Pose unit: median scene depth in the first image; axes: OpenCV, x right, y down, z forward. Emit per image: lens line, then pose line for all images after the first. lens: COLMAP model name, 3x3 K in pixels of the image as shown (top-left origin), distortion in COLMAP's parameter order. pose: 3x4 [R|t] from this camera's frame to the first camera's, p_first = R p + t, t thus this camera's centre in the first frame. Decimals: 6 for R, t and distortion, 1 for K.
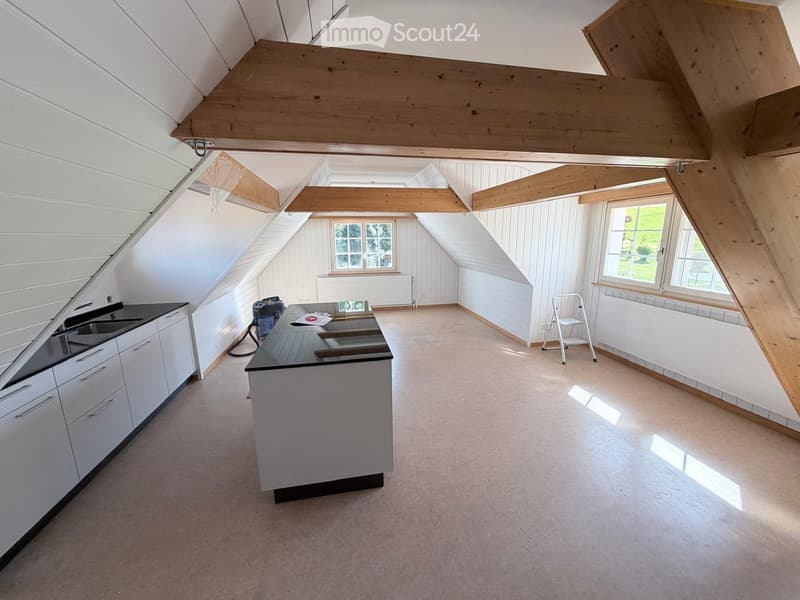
lens RADIAL K [[316.9, 0, 400.7], [0, 316.9, 299.6], [0, 0, 1]] dist [-0.002446, -0.000446]
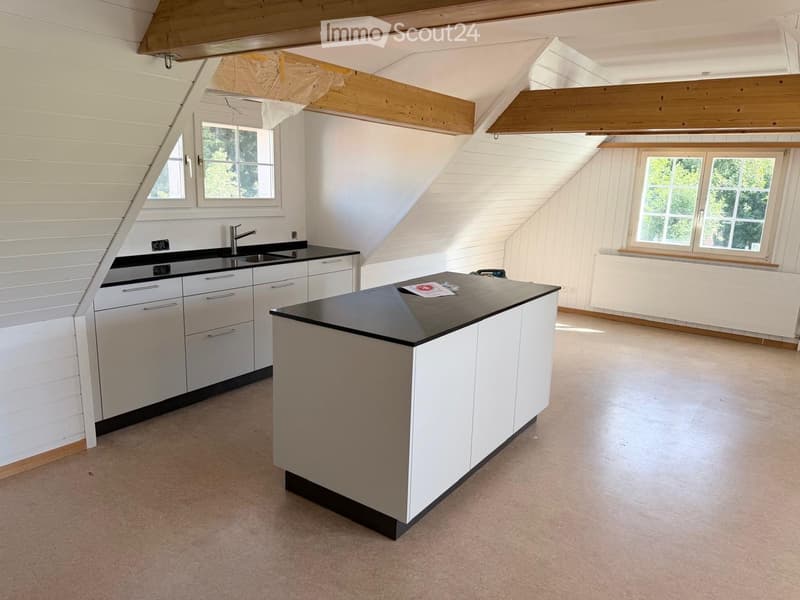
lens RADIAL K [[569.8, 0, 400.2], [0, 569.8, 300.9], [0, 0, 1]] dist [0.010422, -0.005224]
pose [[0.691698, 0.182611, -0.698718, 0.417016], [-0.183709, 0.980168, 0.074306, 0.006515], [0.698430, 0.076963, 0.711528, 0.074814]]
